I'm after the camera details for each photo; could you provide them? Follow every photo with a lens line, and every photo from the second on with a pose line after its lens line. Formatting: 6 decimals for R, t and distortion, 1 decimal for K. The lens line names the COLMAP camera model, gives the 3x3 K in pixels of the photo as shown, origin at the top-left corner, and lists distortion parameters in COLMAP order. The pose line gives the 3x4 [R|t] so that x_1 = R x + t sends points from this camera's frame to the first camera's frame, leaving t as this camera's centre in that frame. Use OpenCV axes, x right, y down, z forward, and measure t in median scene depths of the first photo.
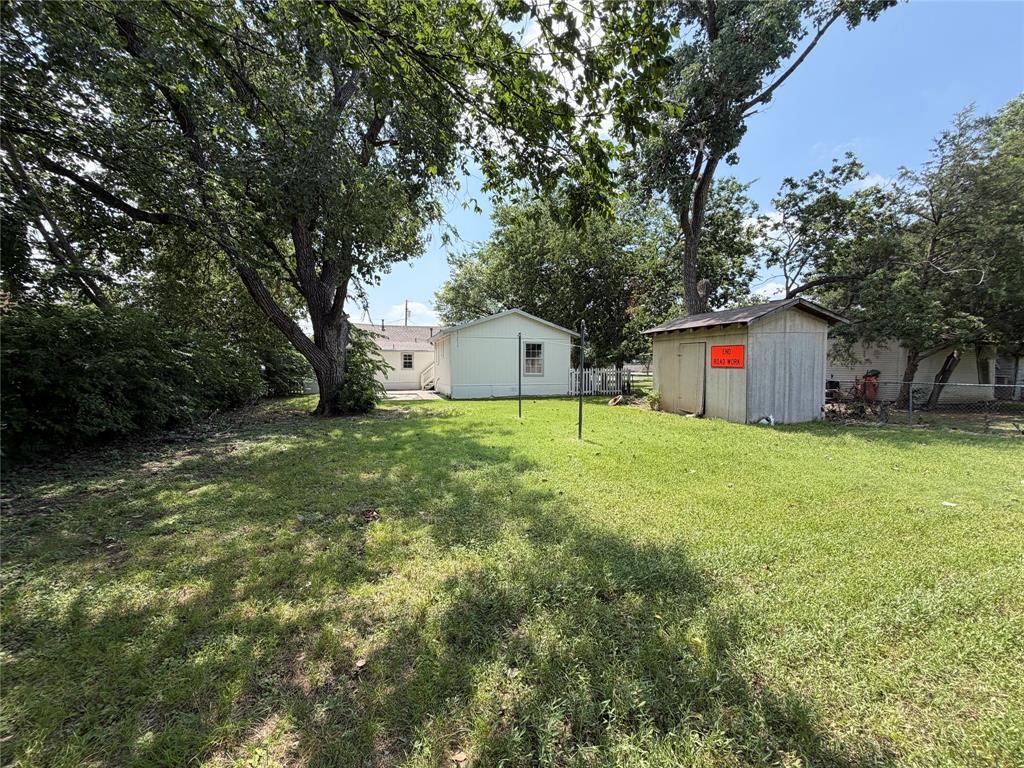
lens RADIAL K [[407.2, 0, 509.4], [0, 407.2, 383.6], [0, 0, 1]] dist [-0.001174, -0.000039]
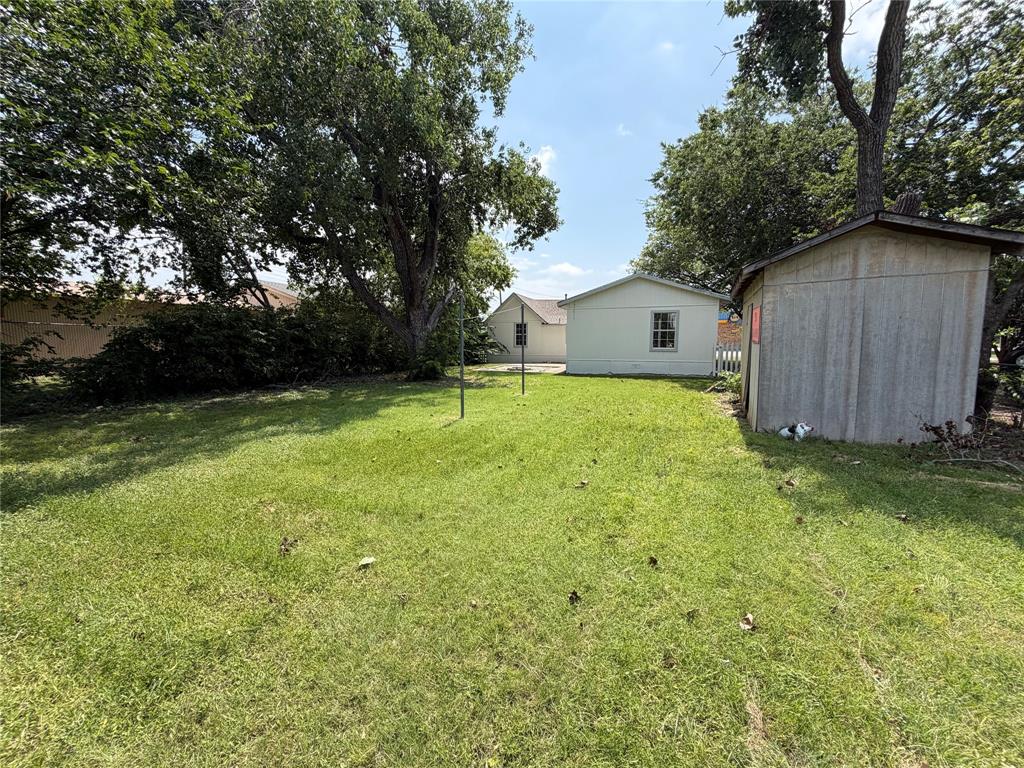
lens RADIAL K [[407.2, 0, 509.4], [0, 407.2, 383.6], [0, 0, 1]] dist [-0.001174, -0.000039]
pose [[0.773444, 0.065898, -0.630429, 0.671009], [-0.023996, 0.996912, 0.074766, -0.013595], [0.633410, -0.042699, 0.772638, 0.270642]]
